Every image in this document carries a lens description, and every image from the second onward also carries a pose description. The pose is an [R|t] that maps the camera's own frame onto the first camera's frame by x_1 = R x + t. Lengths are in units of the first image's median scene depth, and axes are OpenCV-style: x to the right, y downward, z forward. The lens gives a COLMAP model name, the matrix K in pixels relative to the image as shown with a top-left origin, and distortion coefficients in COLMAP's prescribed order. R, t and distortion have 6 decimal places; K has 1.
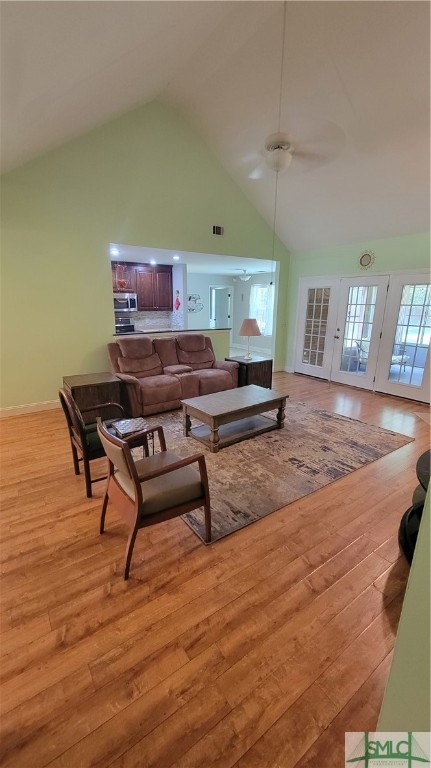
lens RADIAL K [[312.6, 0, 212.2], [0, 312.6, 386.2], [0, 0, 1]] dist [-0.003174, 0.000243]
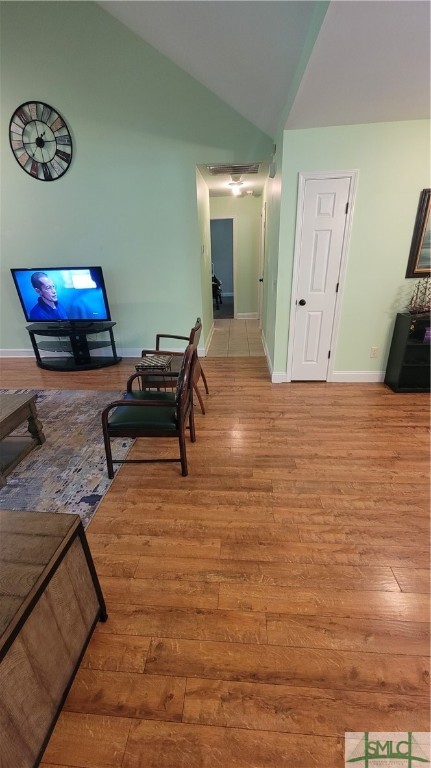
lens RADIAL K [[312.6, 0, 212.2], [0, 312.6, 386.2], [0, 0, 1]] dist [-0.003174, 0.000243]
pose [[-0.769339, -0.240678, 0.591770, -0.732501], [0.194360, 0.794226, 0.575699, -0.265779], [-0.608557, 0.557924, -0.564251, 1.054309]]
